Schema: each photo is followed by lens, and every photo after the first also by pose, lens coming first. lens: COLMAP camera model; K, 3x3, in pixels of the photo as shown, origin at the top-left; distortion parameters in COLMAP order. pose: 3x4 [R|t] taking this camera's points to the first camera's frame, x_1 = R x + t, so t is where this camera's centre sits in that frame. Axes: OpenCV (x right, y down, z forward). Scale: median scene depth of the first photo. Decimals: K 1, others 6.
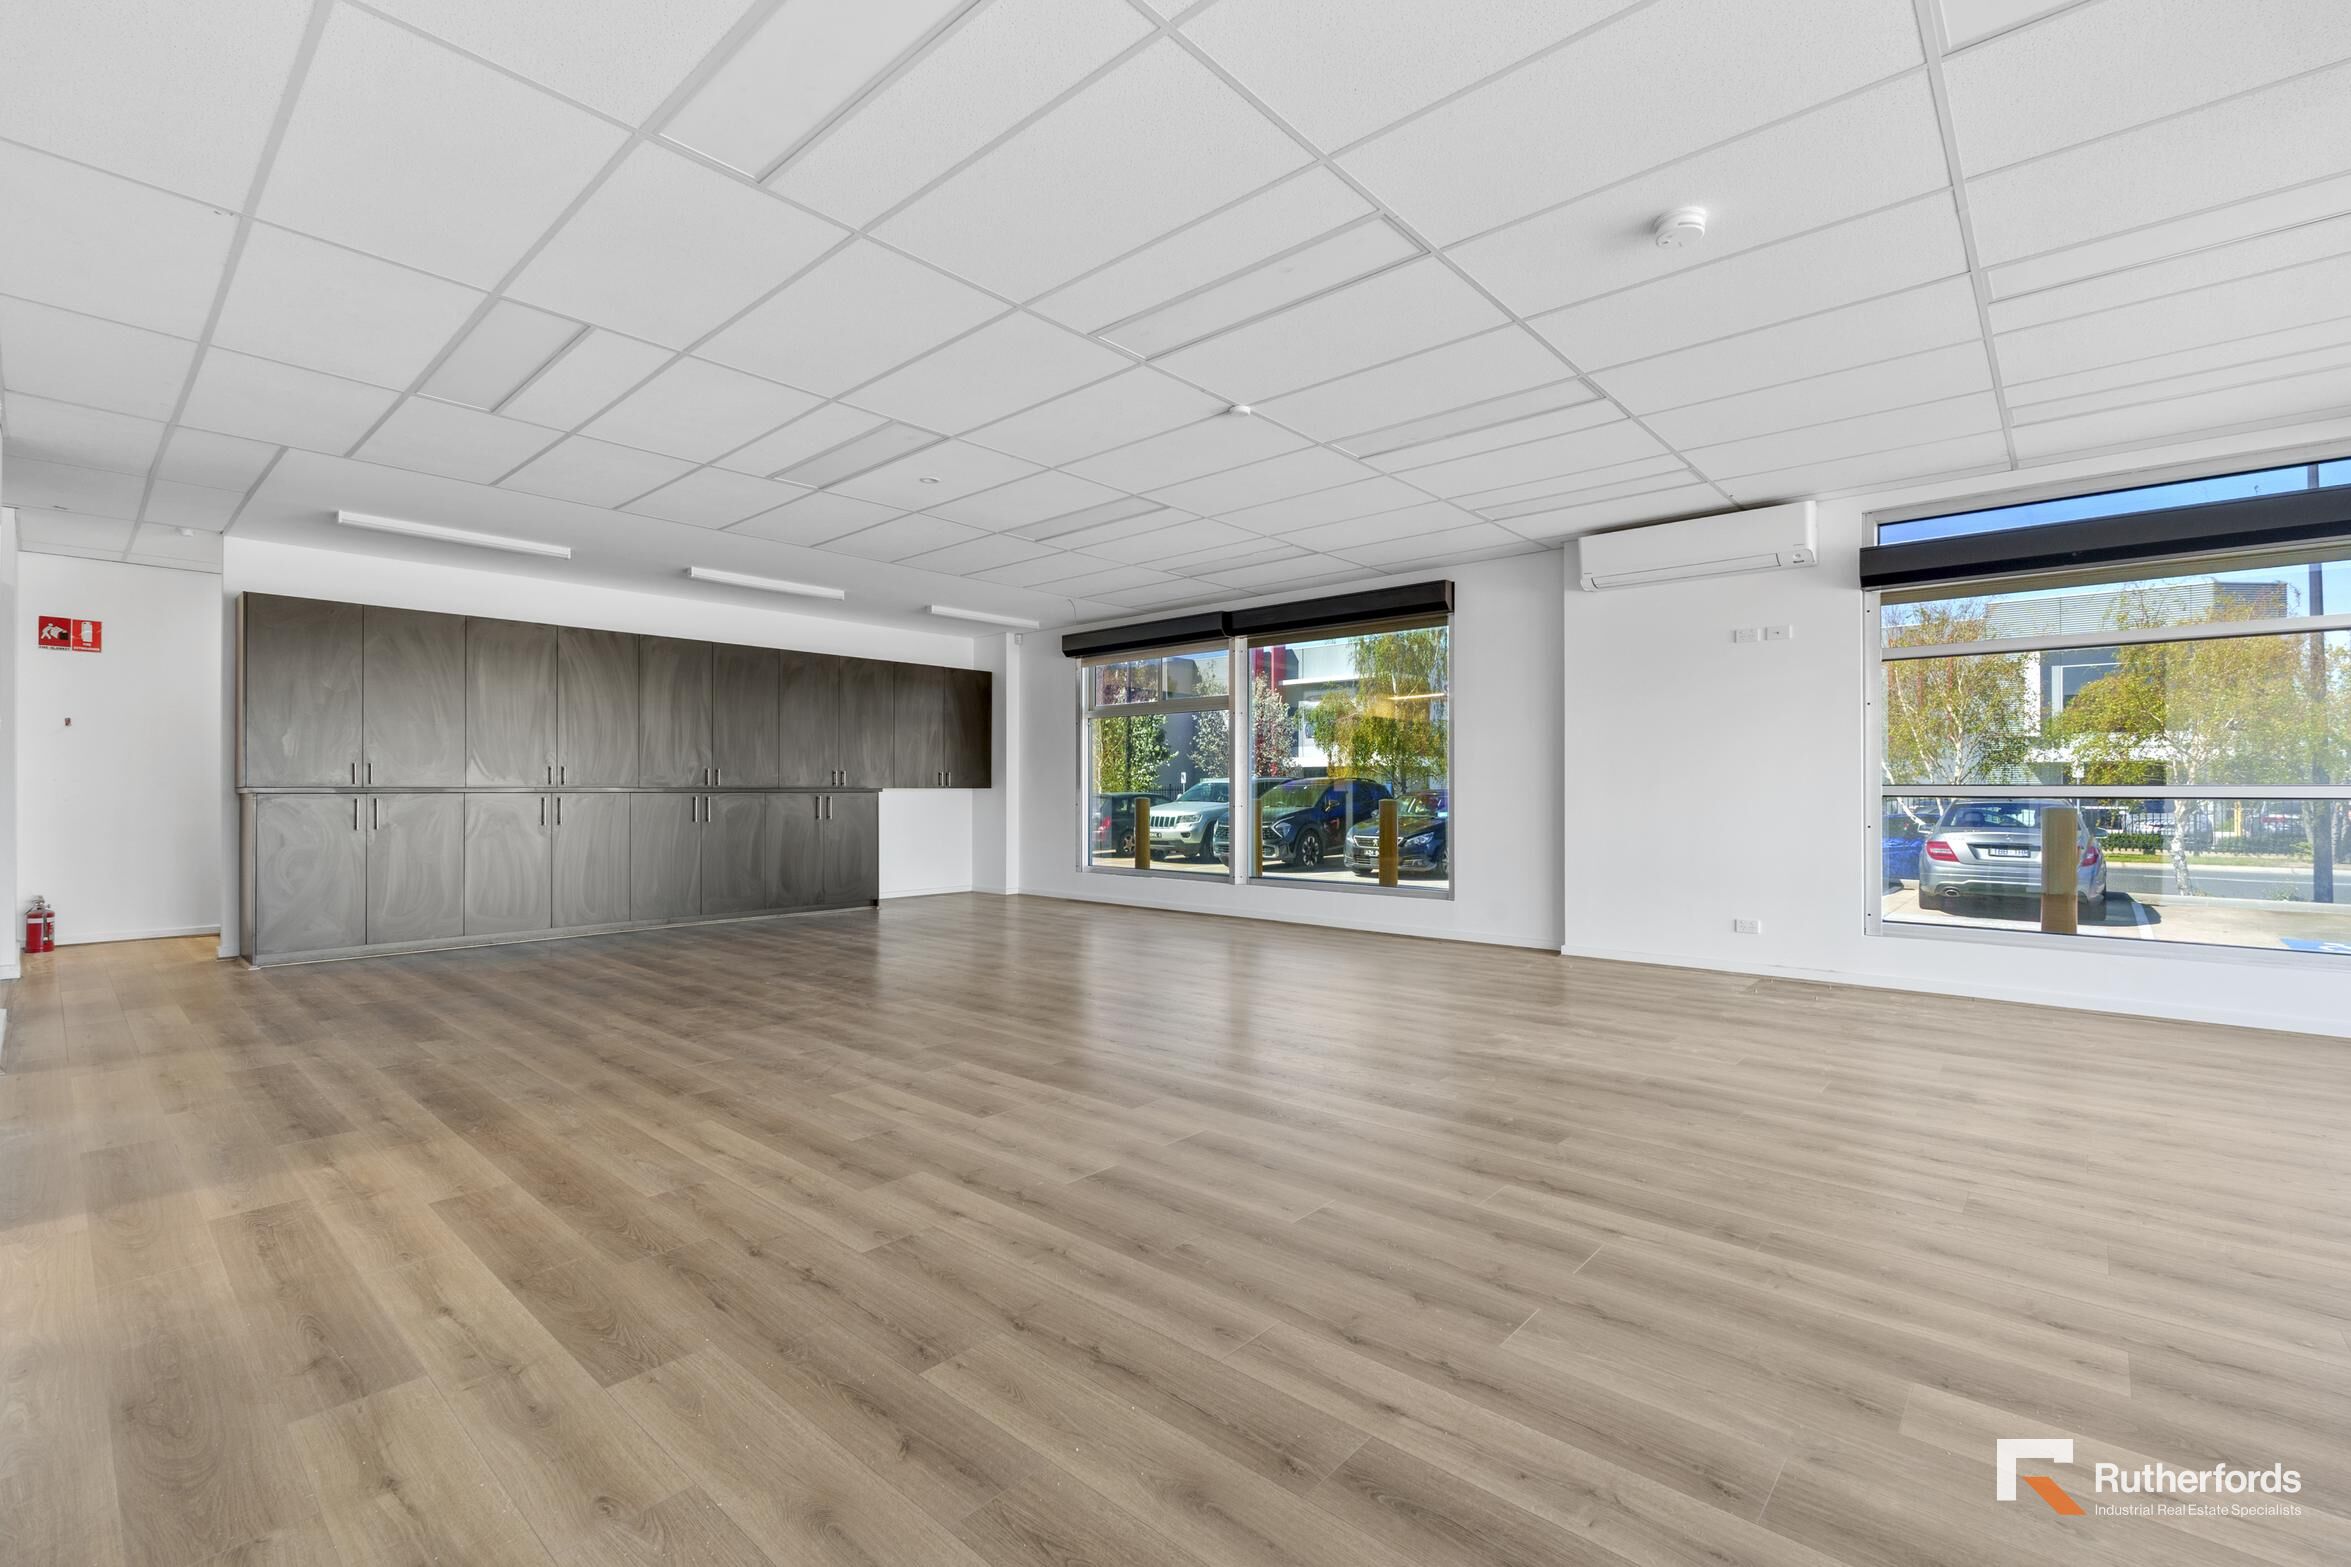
lens RADIAL K [[1047.3, 0, 1180.2], [0, 1047.3, 789.5], [0, 0, 1]] dist [-0.003726, -0.001468]
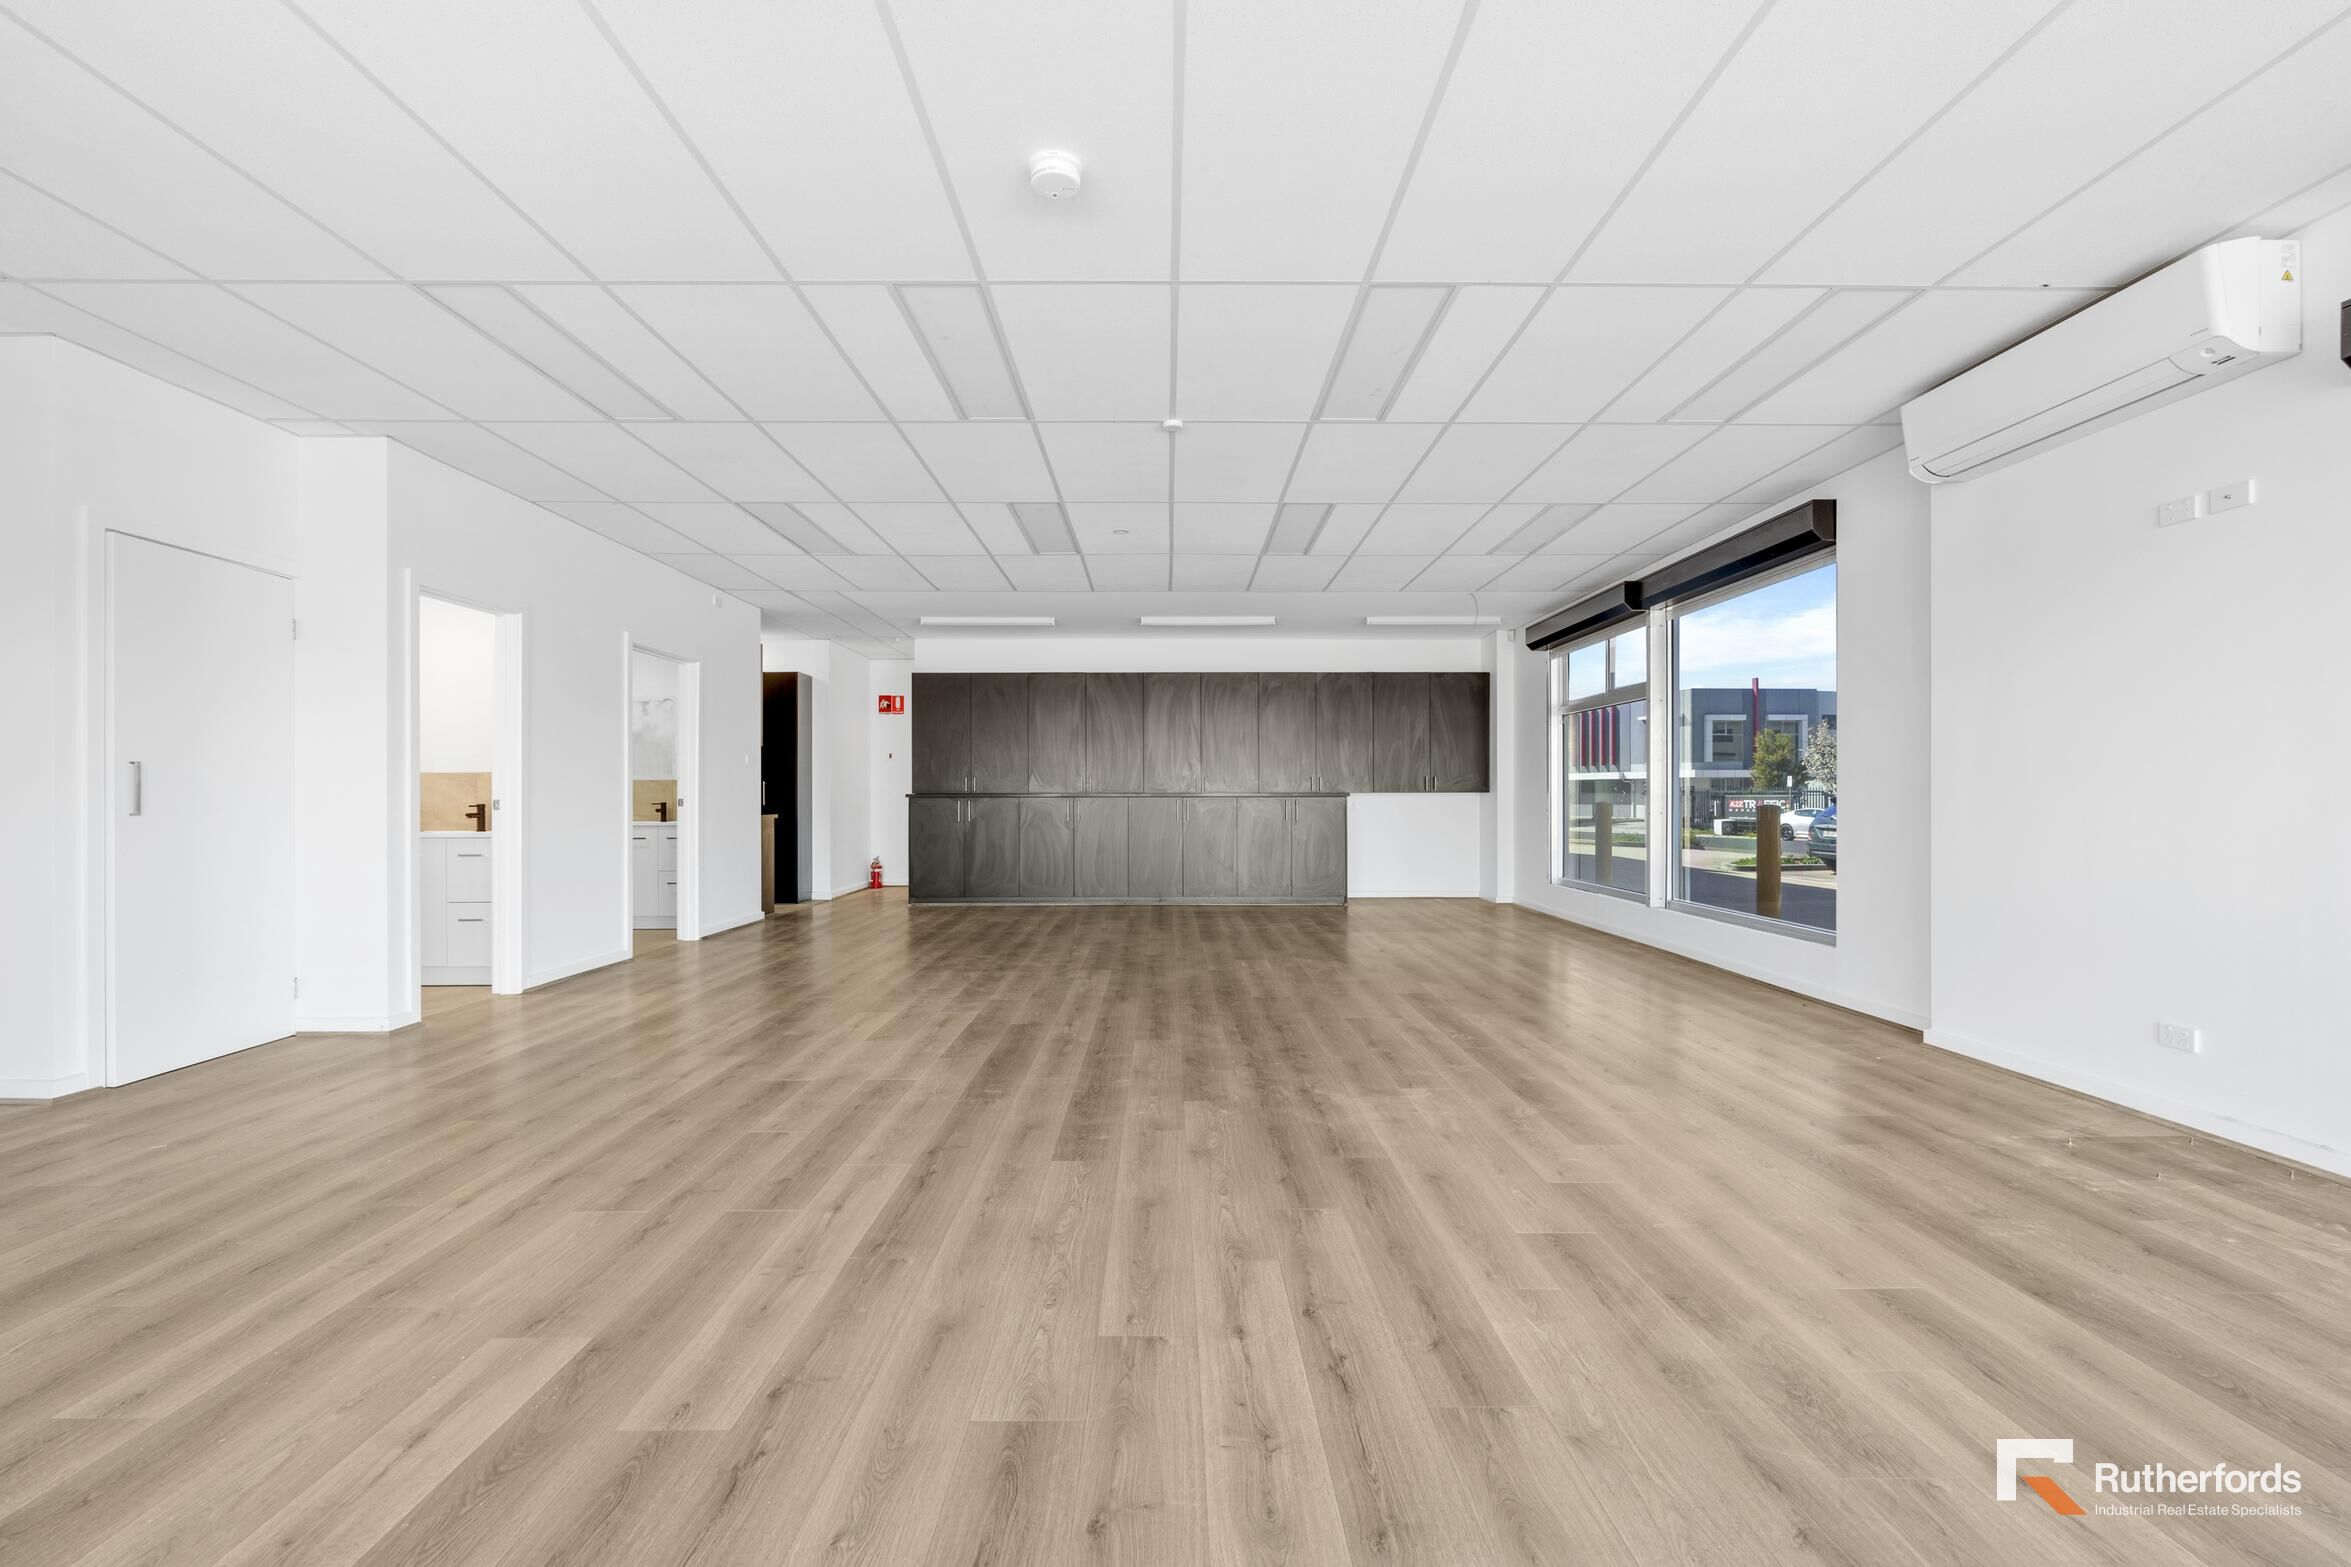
lens RADIAL K [[1047.3, 0, 1174.0], [0, 1047.3, 801.2], [0, 0, 1]] dist [-0.003726, -0.001468]
pose [[0.664790, 0.003216, -0.747023, 0.504125], [0.002178, 0.999978, 0.006243, 0.000063], [0.747027, -0.005778, 0.664769, 0.191591]]
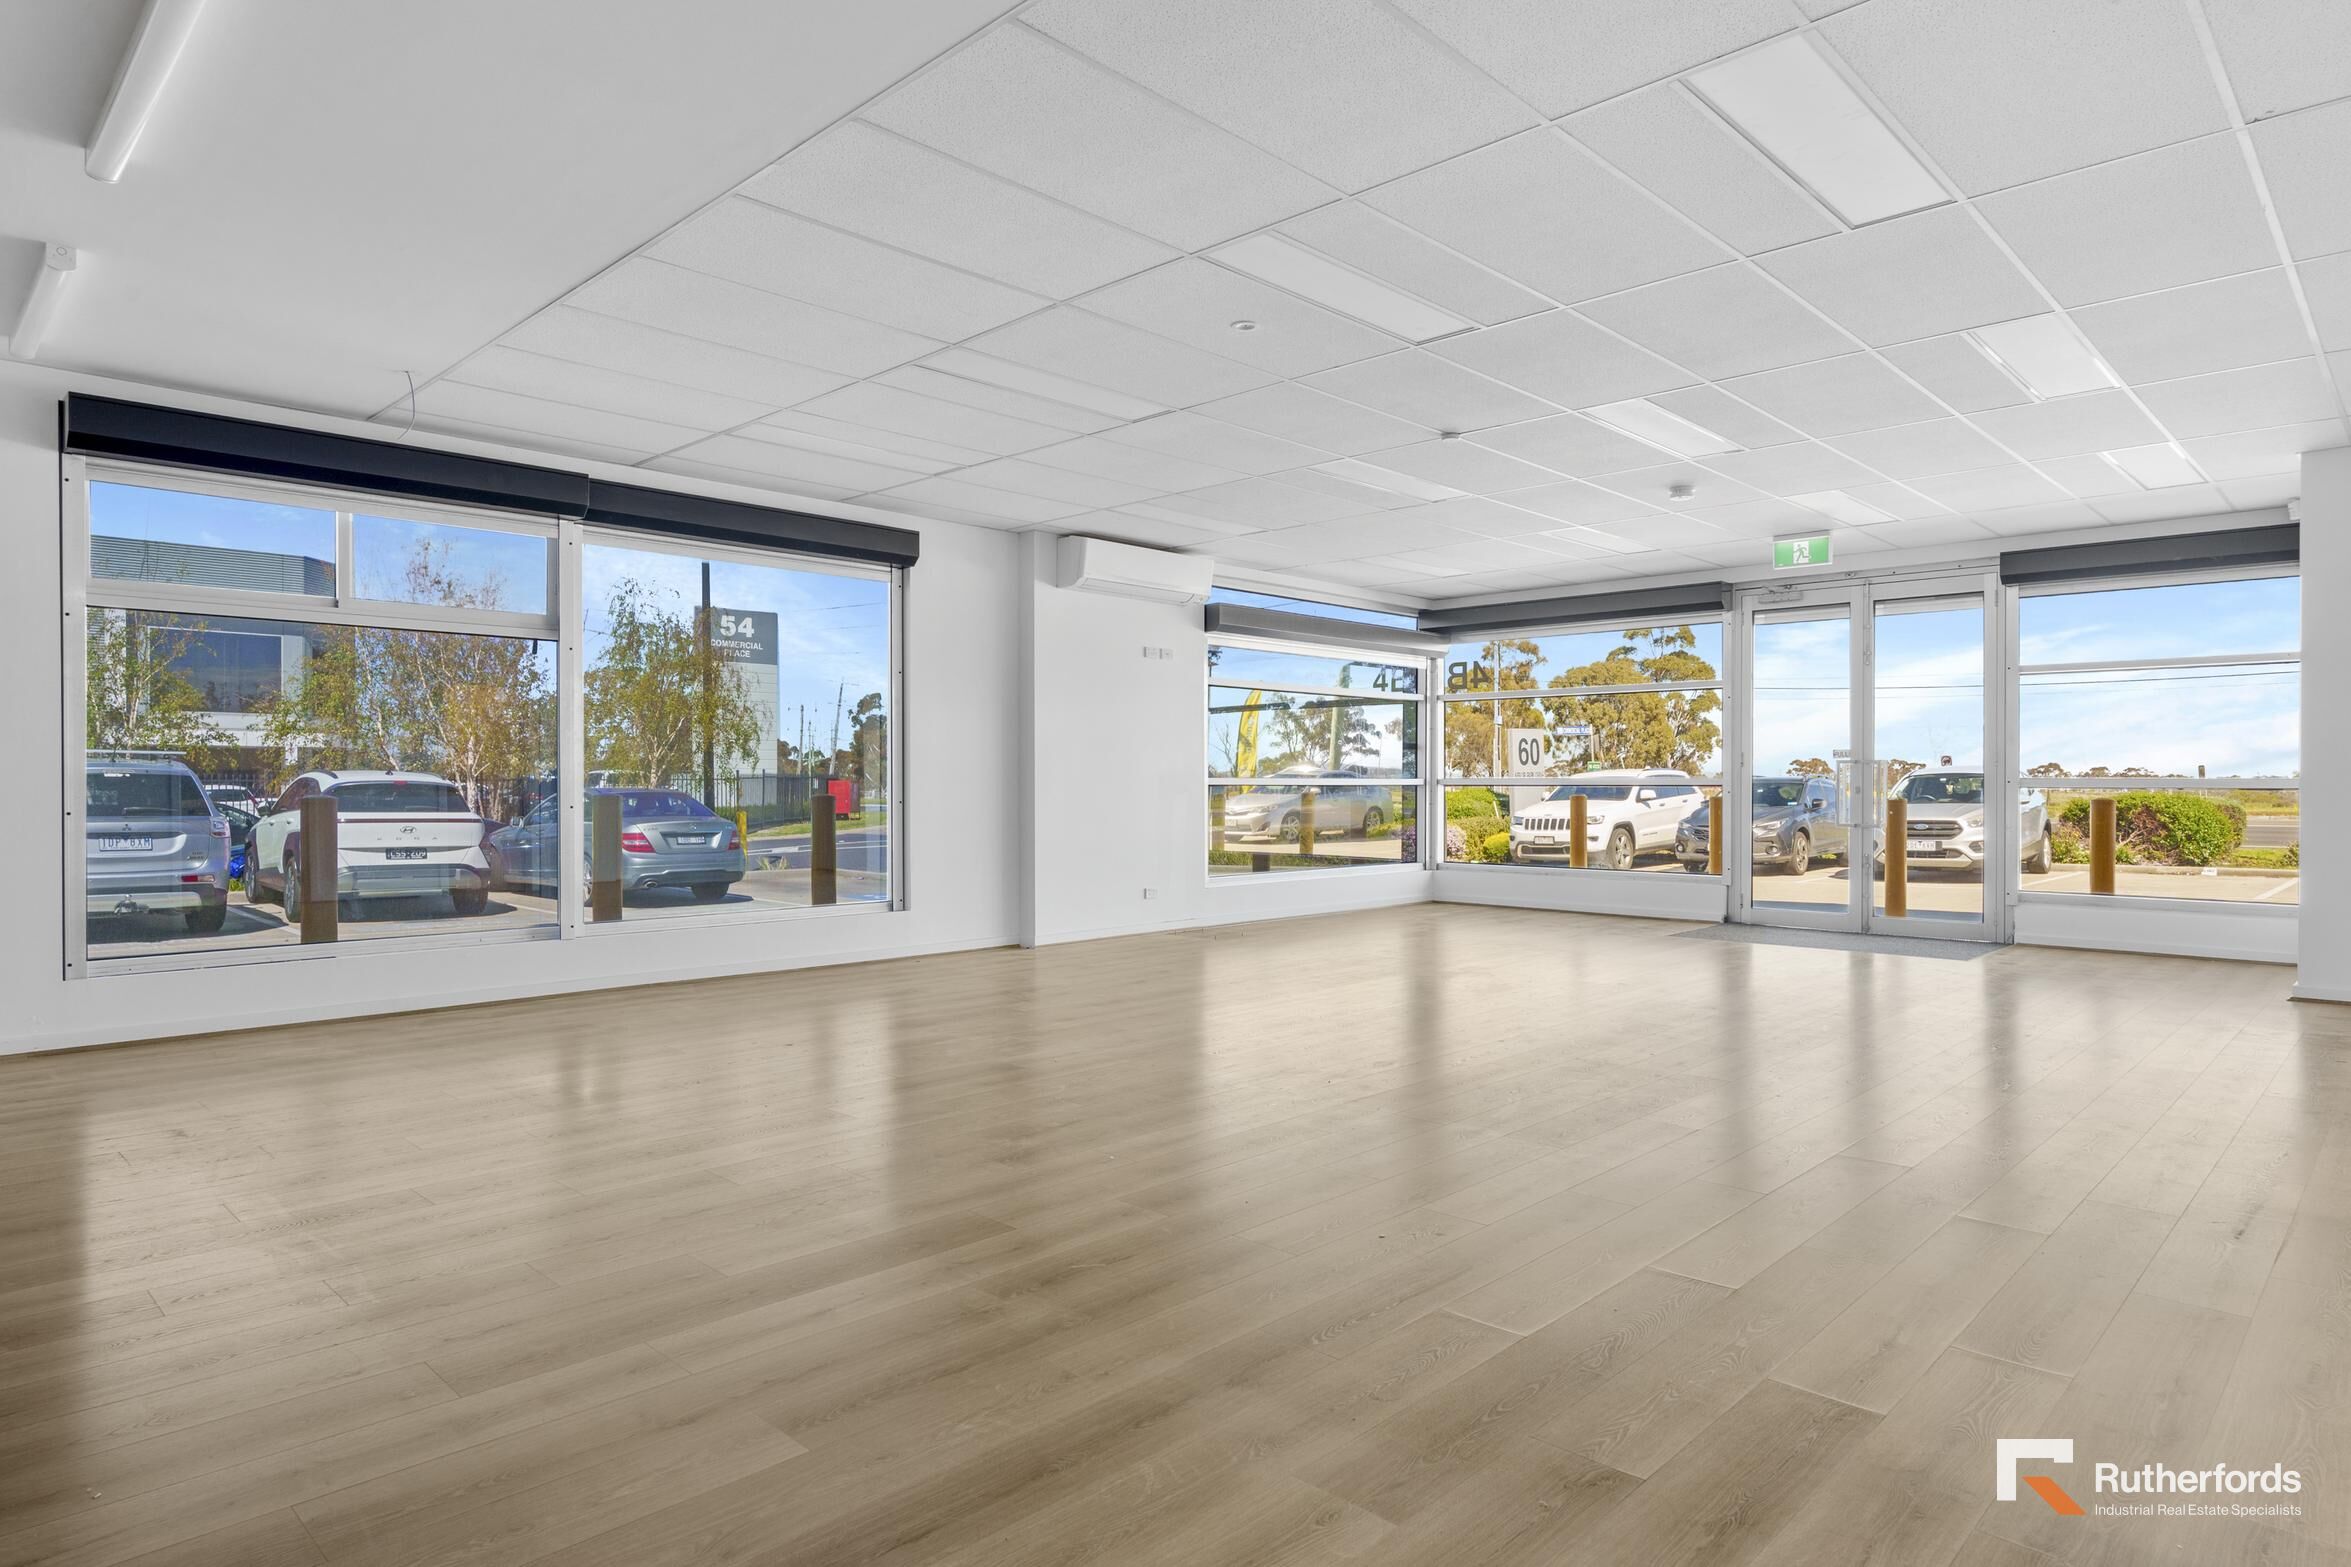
lens RADIAL K [[1347.7, 0, 1196.2], [0, 1347.7, 781.1], [0, 0, 1]] dist [-0.001980, -0.000575]
pose [[0.024564, 0.001058, 0.999698, -0.827373], [-0.003117, 0.999995, -0.000982, 0.001688], [-0.999693, -0.003092, 0.024568, 0.742973]]
